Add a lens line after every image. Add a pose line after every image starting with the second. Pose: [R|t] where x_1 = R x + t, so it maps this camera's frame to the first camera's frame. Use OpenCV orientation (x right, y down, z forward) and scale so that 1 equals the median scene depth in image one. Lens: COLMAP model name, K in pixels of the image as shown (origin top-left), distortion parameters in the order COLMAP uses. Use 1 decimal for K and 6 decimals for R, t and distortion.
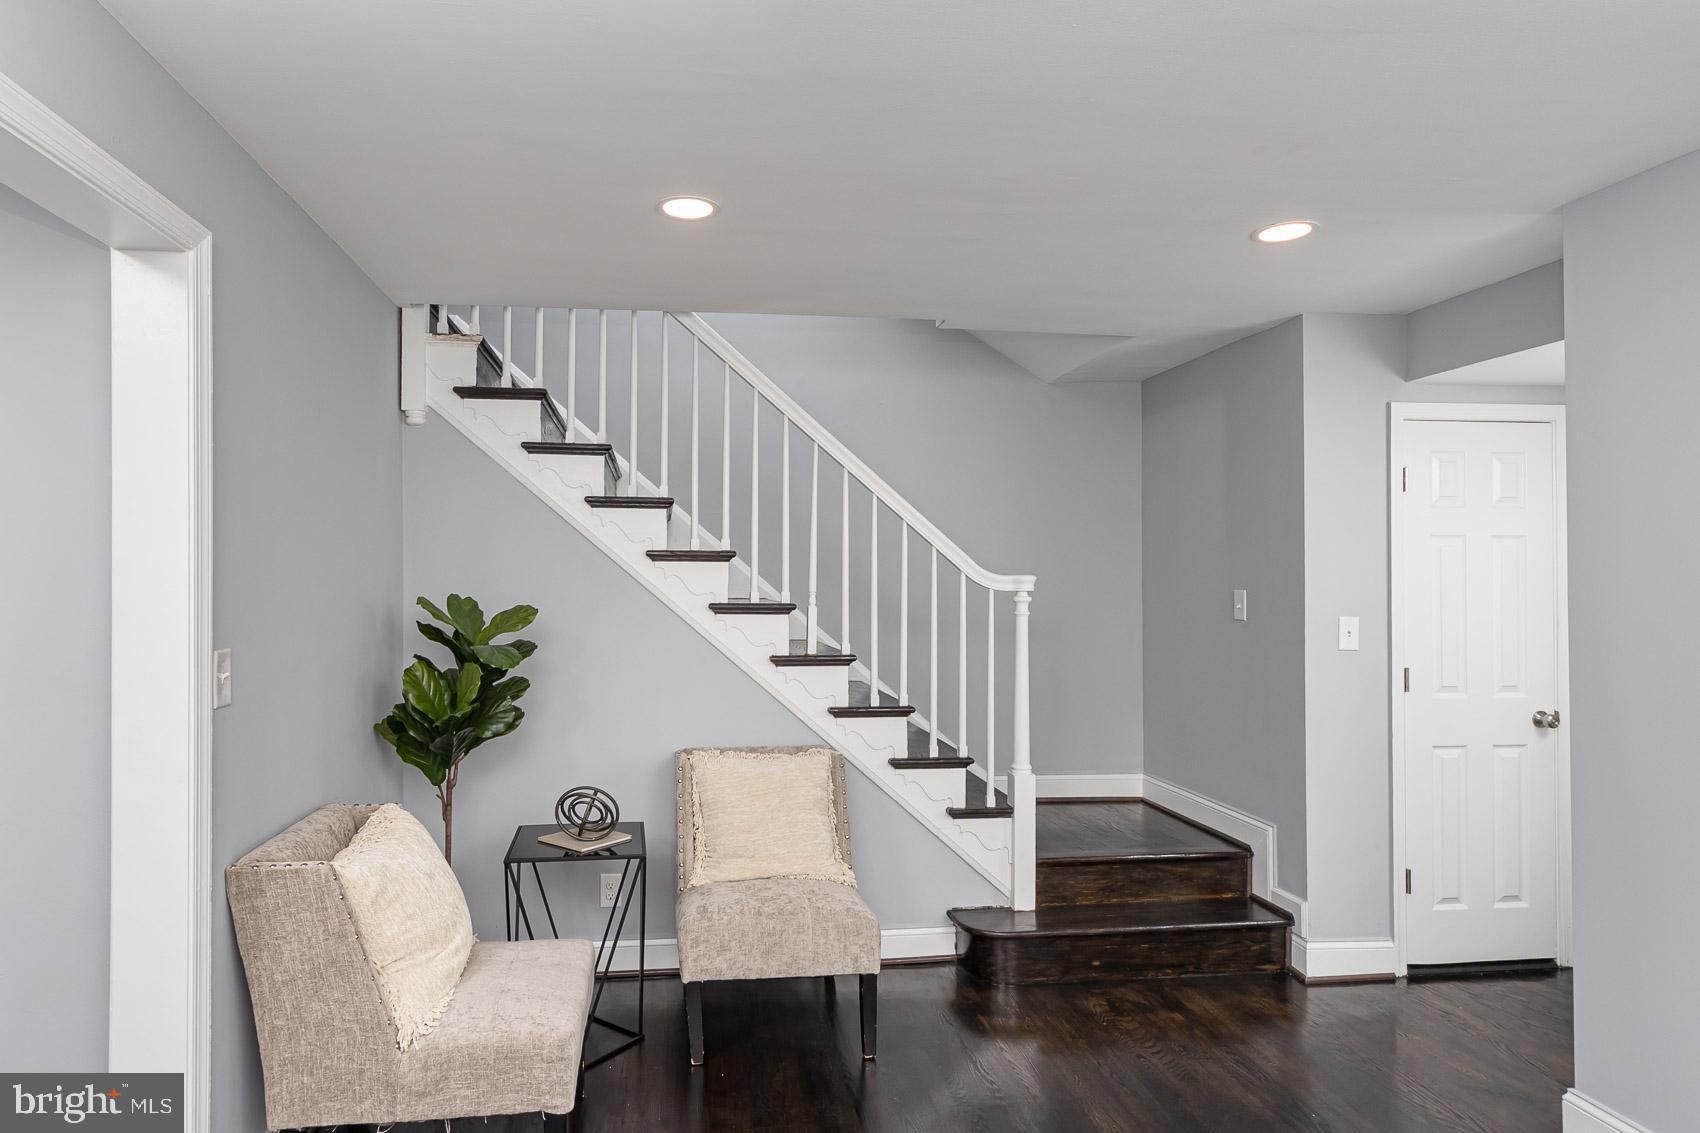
lens RADIAL K [[973.0, 0, 781.9], [0, 973.0, 563.4], [0, 0, 1]] dist [0.007964, -0.000216]
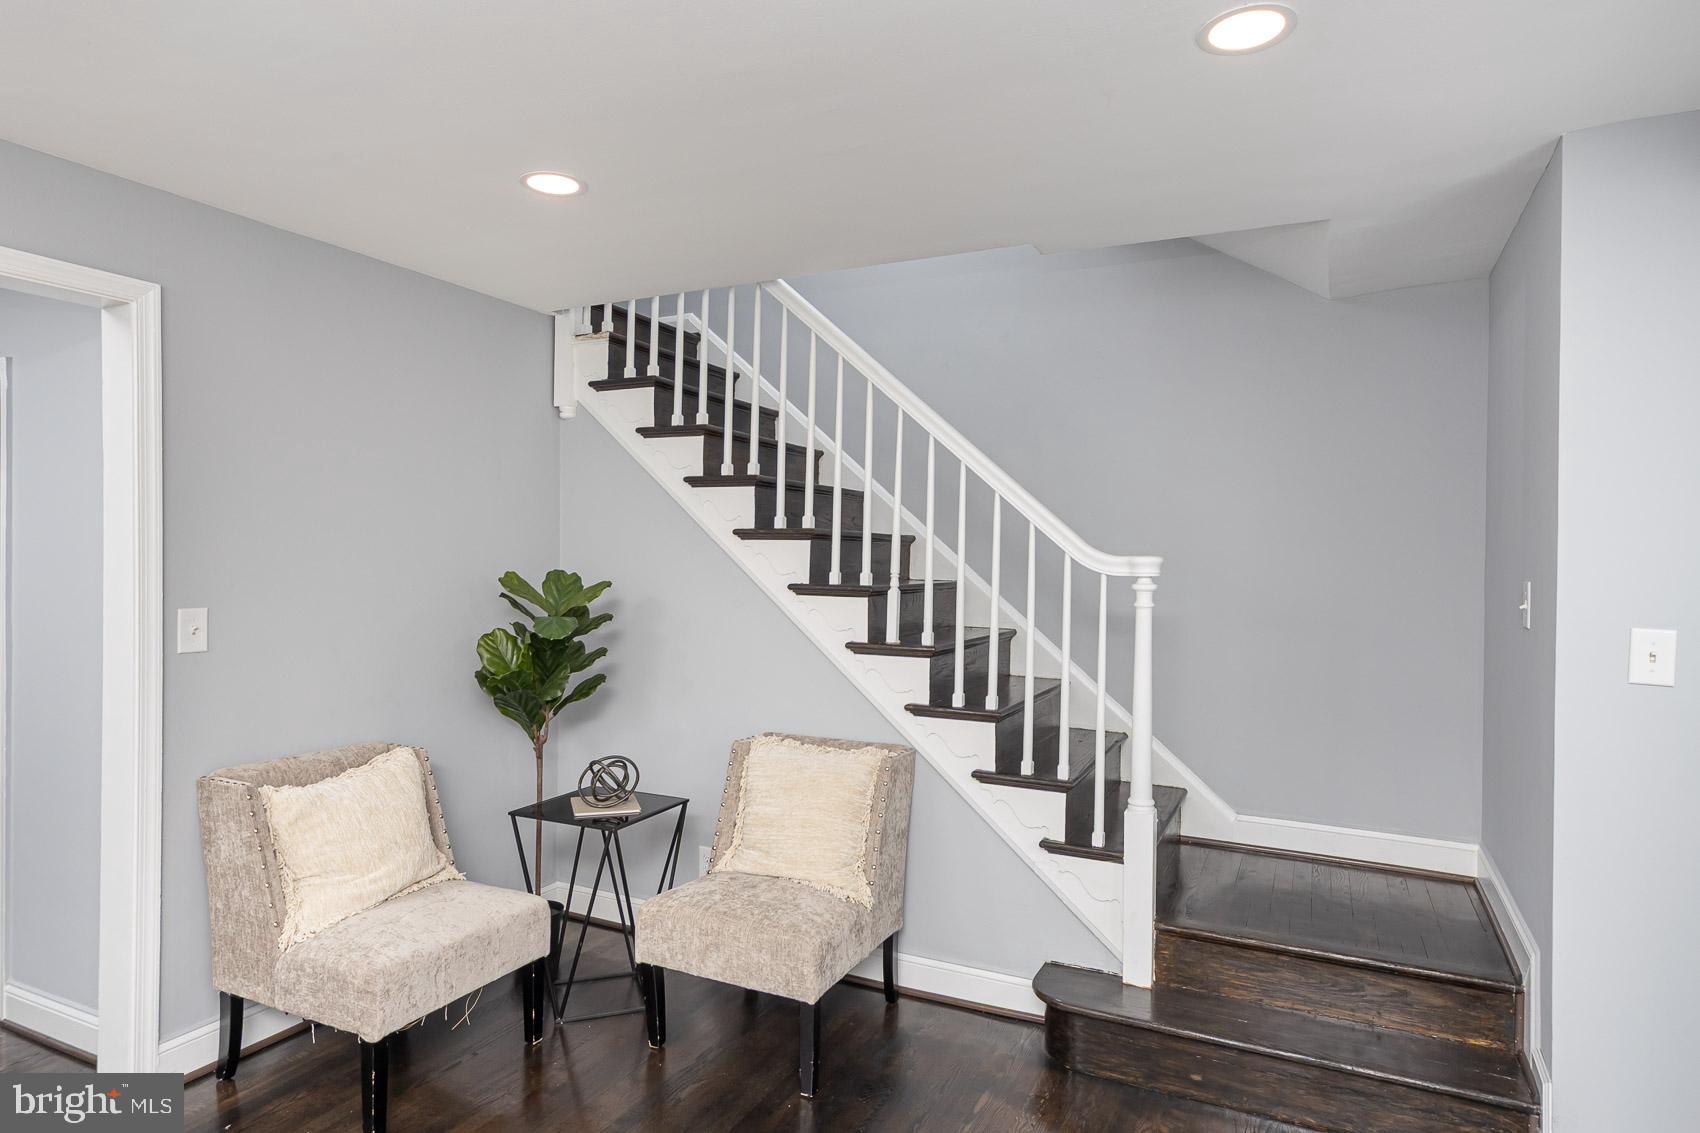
lens RADIAL K [[973.0, 0, 852.9], [0, 973.0, 562.8], [0, 0, 1]] dist [0.007964, -0.000216]
pose [[0.834564, 0.009435, -0.550830, 0.489345], [0.001253, 0.999818, 0.019024, 0.002451], [0.550909, -0.016567, 0.834401, 0.230236]]
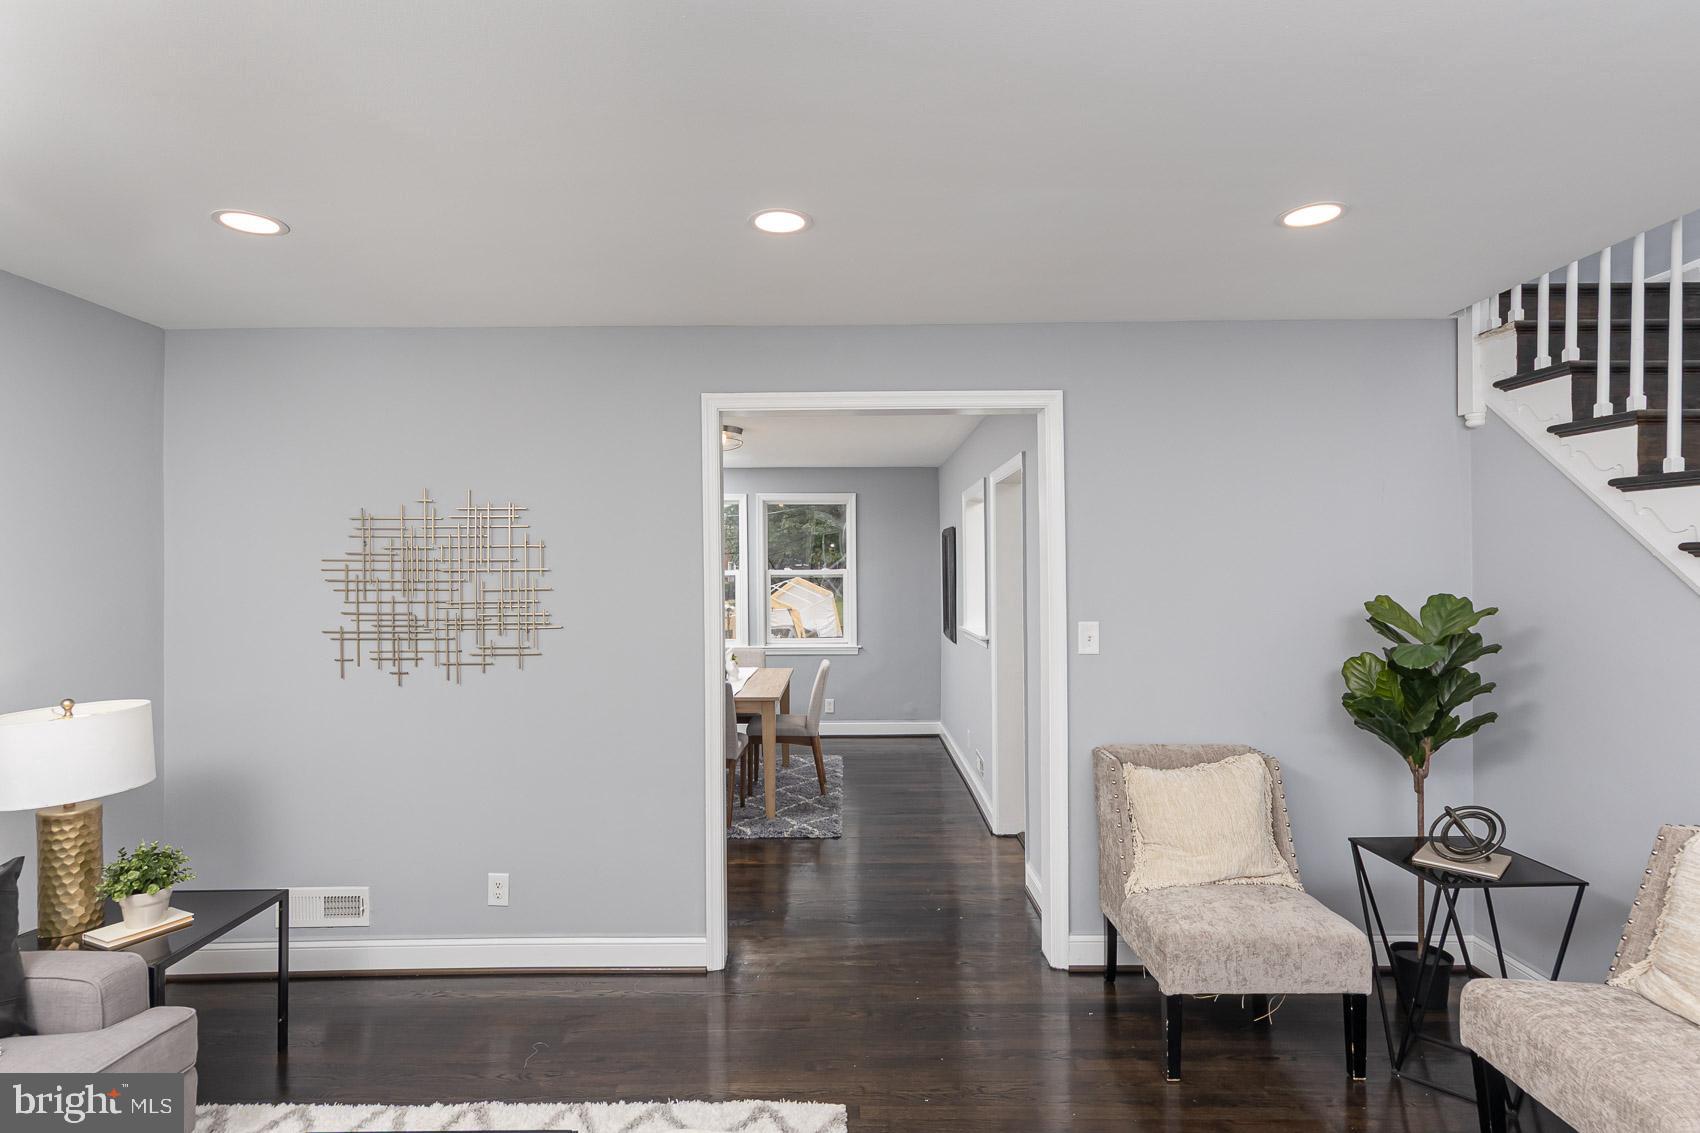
lens RADIAL K [[883.9, 0, 843.6], [0, 883.9, 568.2], [0, 0, 1]] dist [0.001239, 0.002680]
pose [[-0.126799, -0.002718, -0.991925, 0.591642], [0.023704, 0.999702, -0.005770, -0.004718], [0.991645, -0.024244, -0.126697, 0.434509]]
